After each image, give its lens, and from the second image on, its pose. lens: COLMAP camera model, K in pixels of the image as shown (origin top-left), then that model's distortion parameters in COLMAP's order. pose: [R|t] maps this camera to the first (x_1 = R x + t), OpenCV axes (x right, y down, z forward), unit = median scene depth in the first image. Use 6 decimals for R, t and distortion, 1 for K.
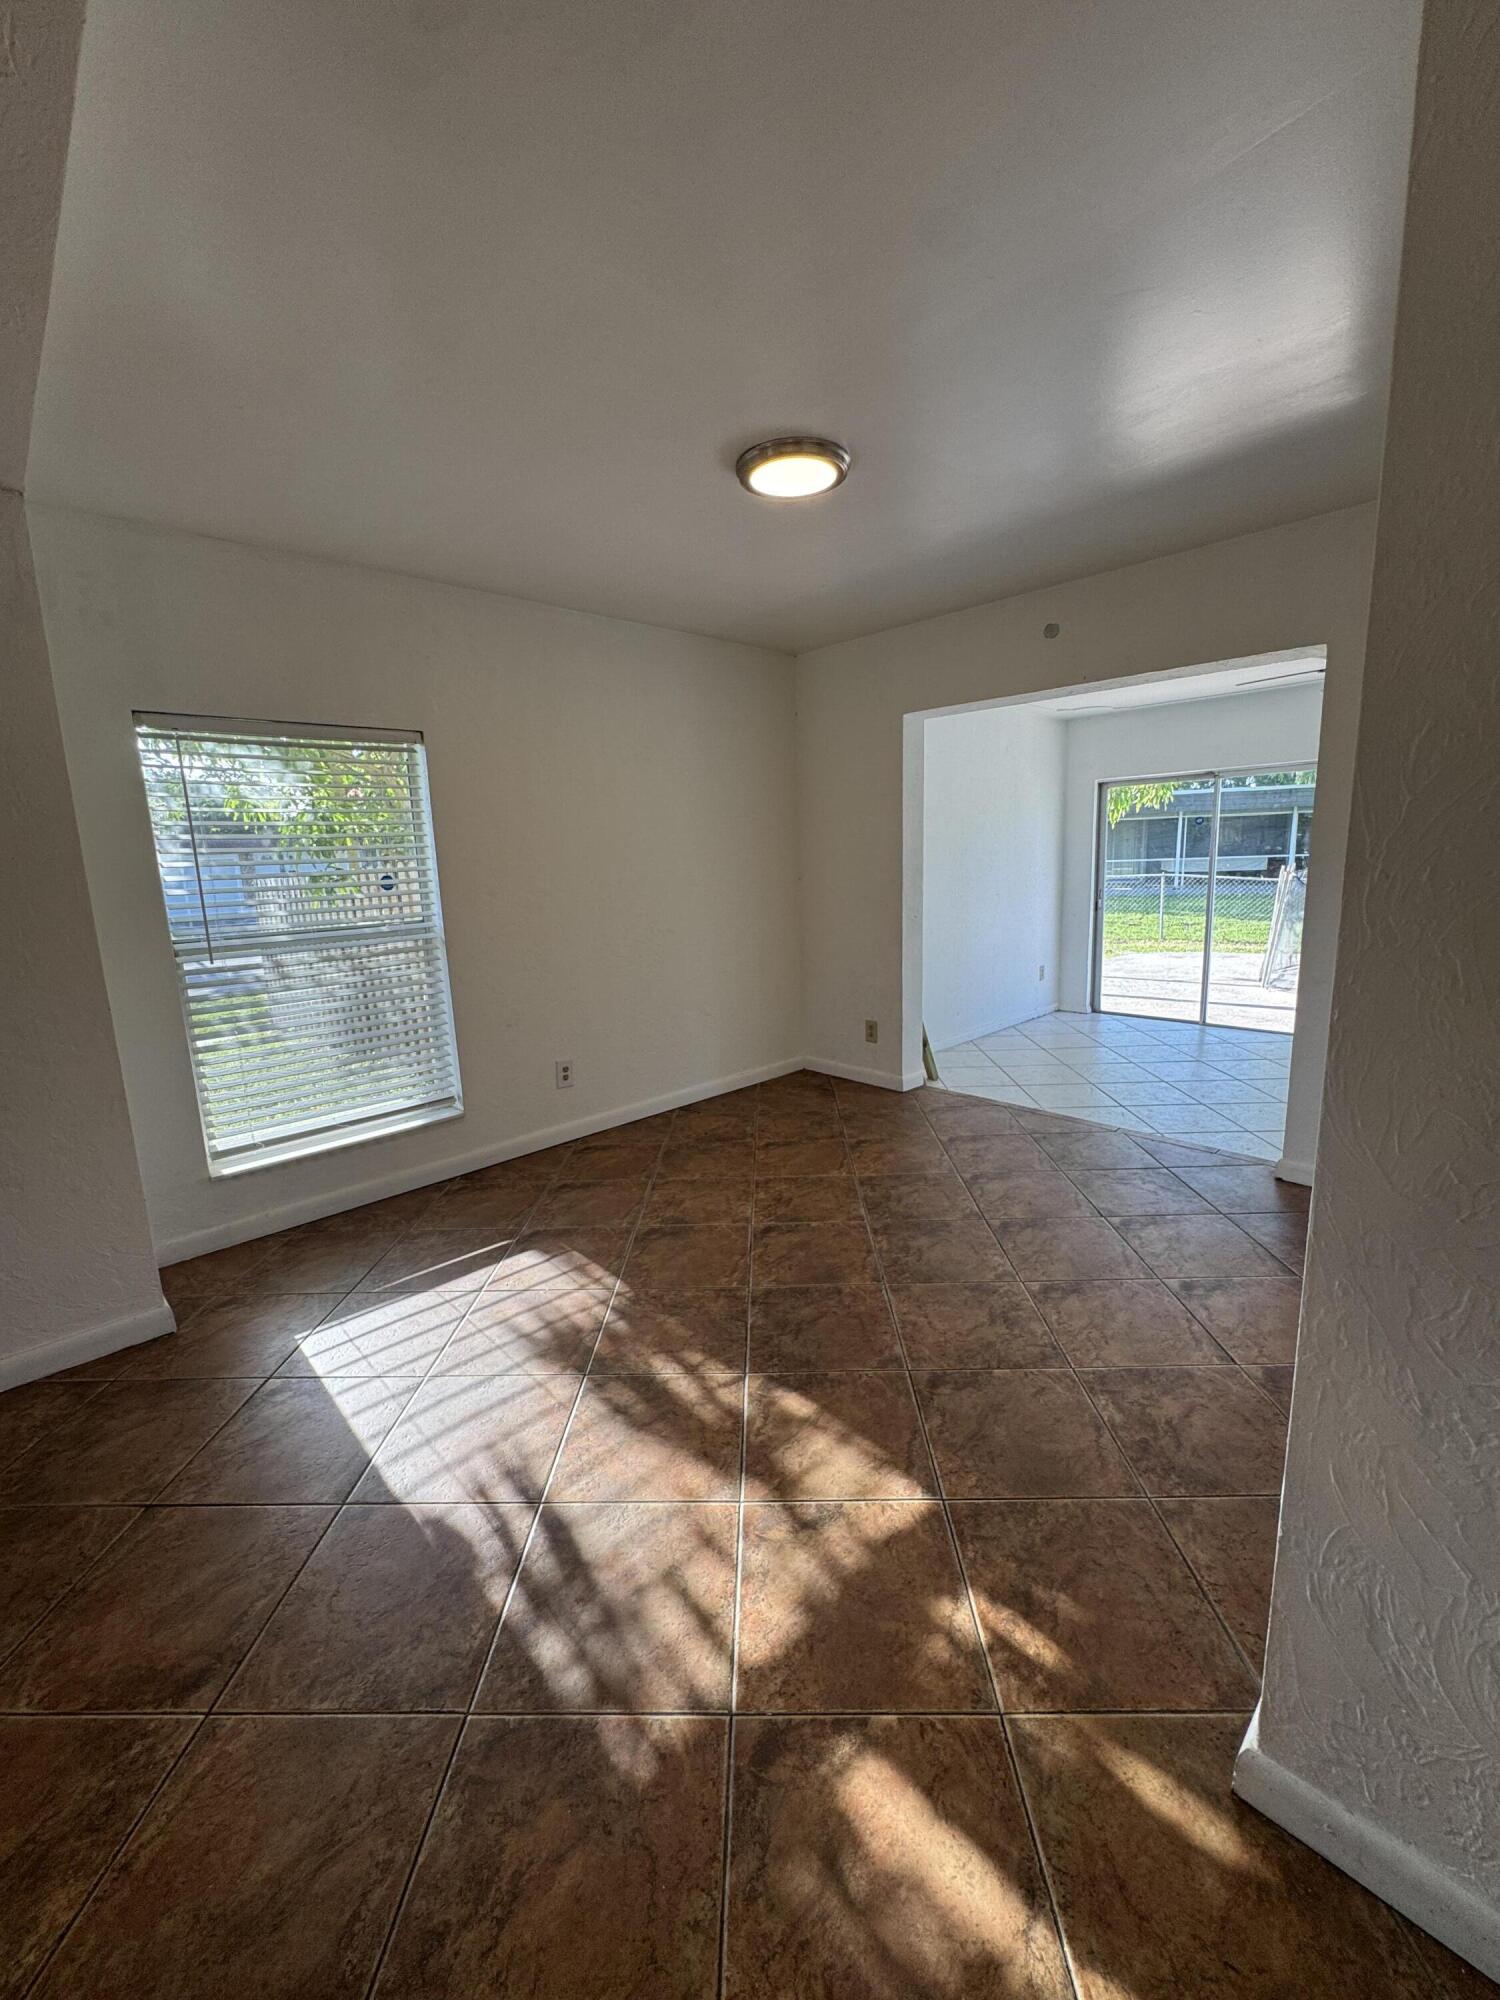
lens RADIAL K [[805.1, 0, 753.9], [0, 805.1, 1000.2], [0, 0, 1]] dist [-0.002922, 0.000387]
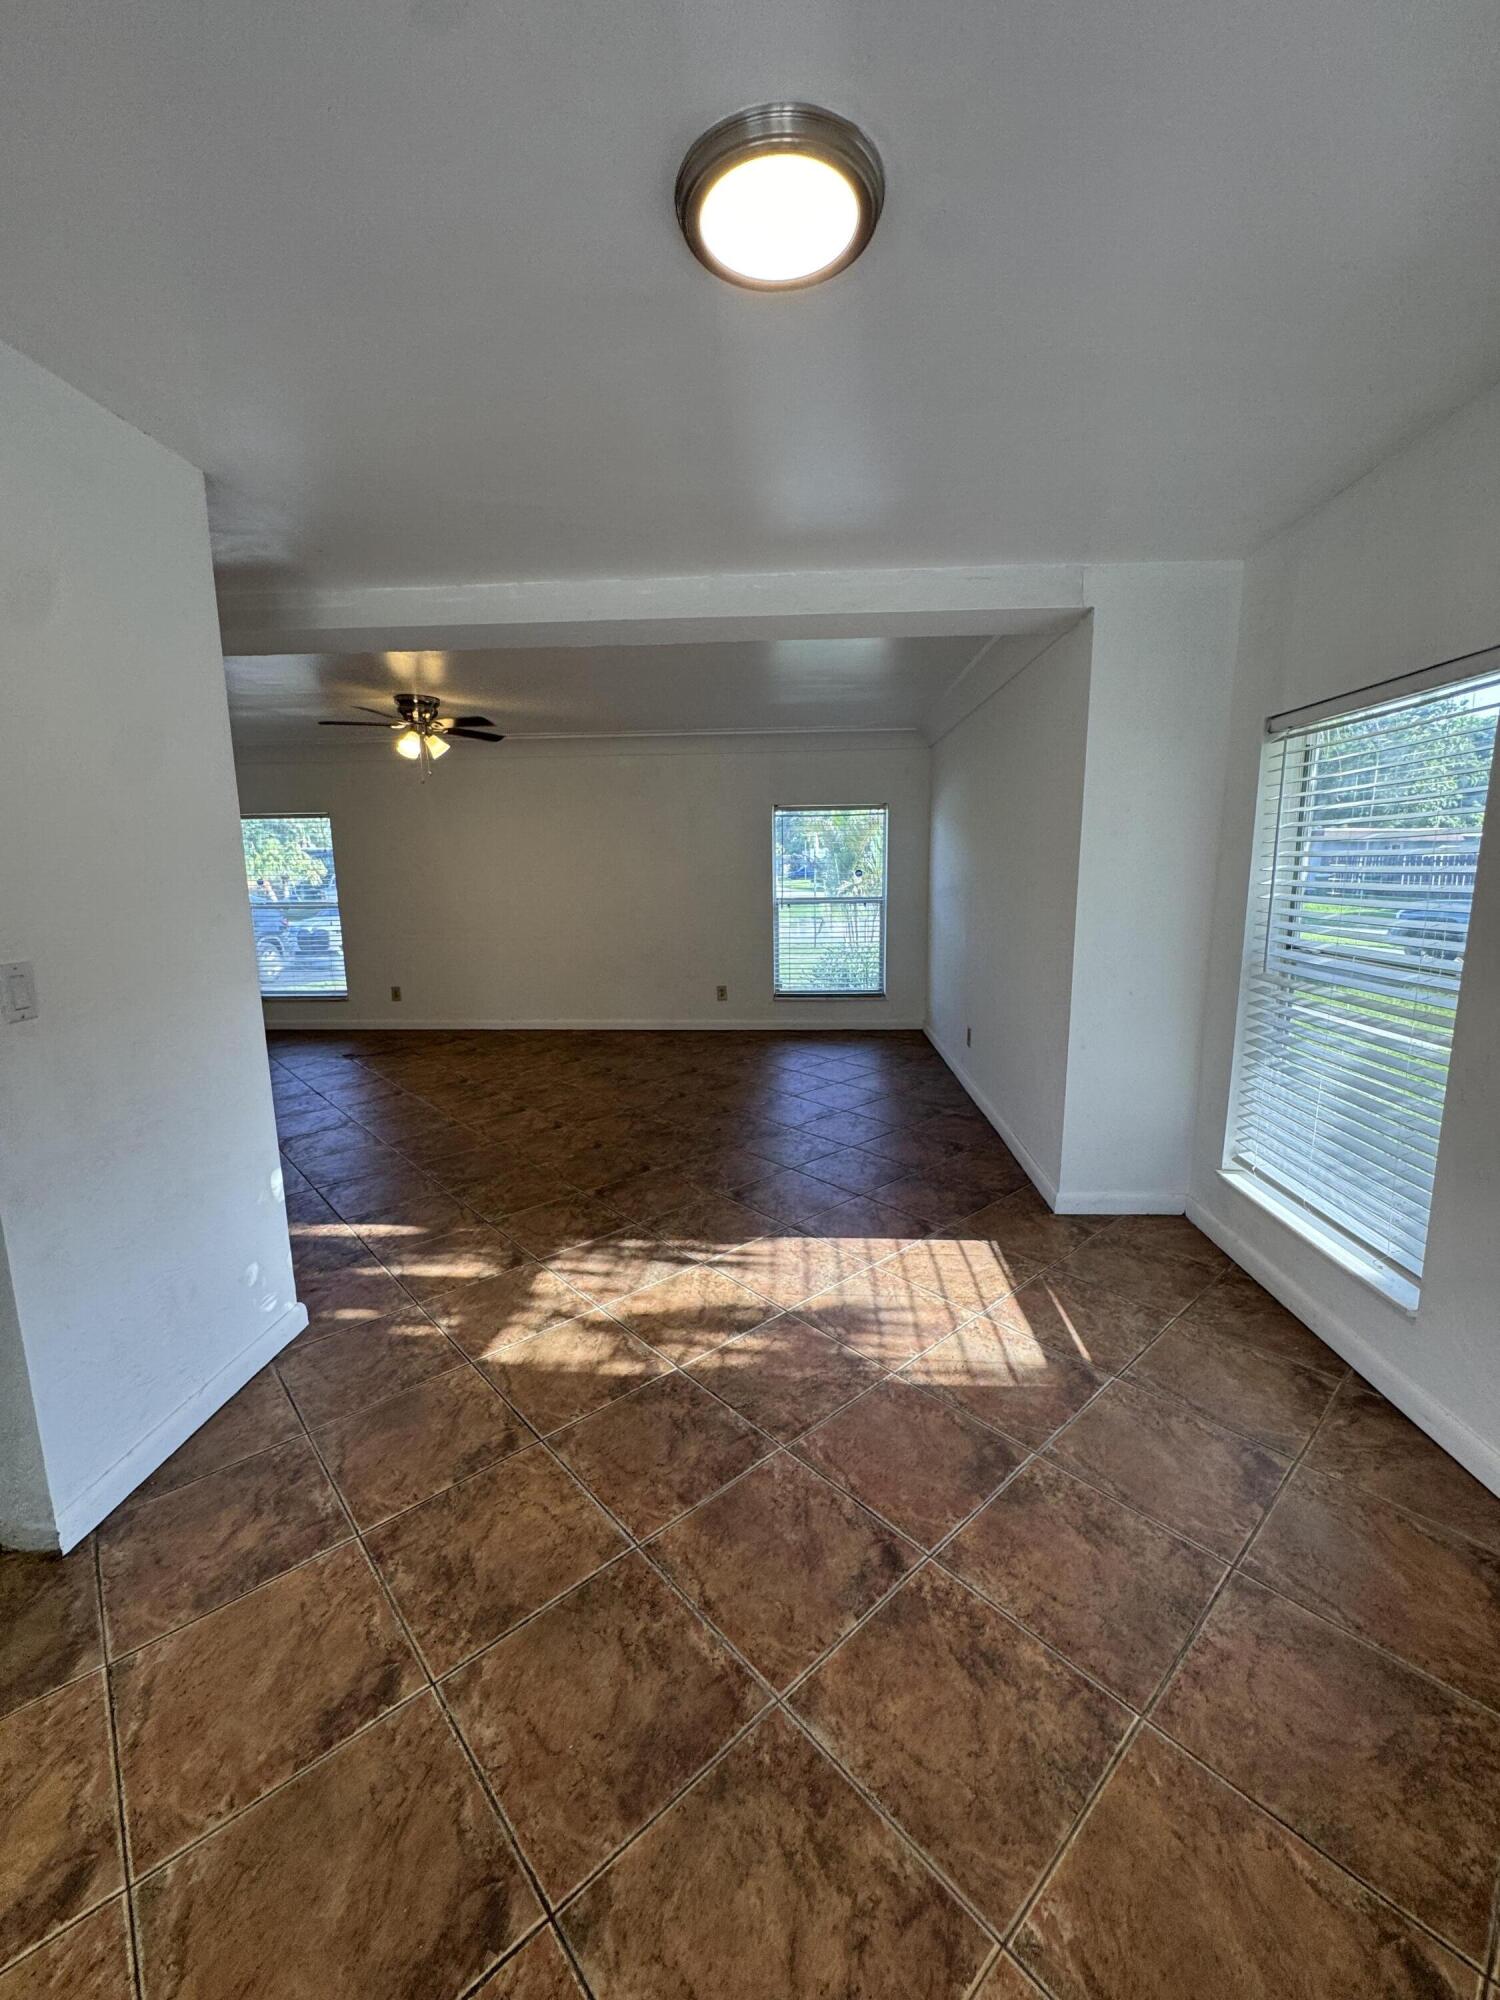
lens RADIAL K [[801.5, 0, 750.0], [0, 801.5, 1000.0], [0, 0, 1]] dist [-0.002820, 0.000368]
pose [[-0.739056, 0.152308, -0.656200, 0.503420], [-0.089682, 0.943189, 0.319925, -0.320905], [0.667647, 0.295292, -0.683410, 1.513638]]
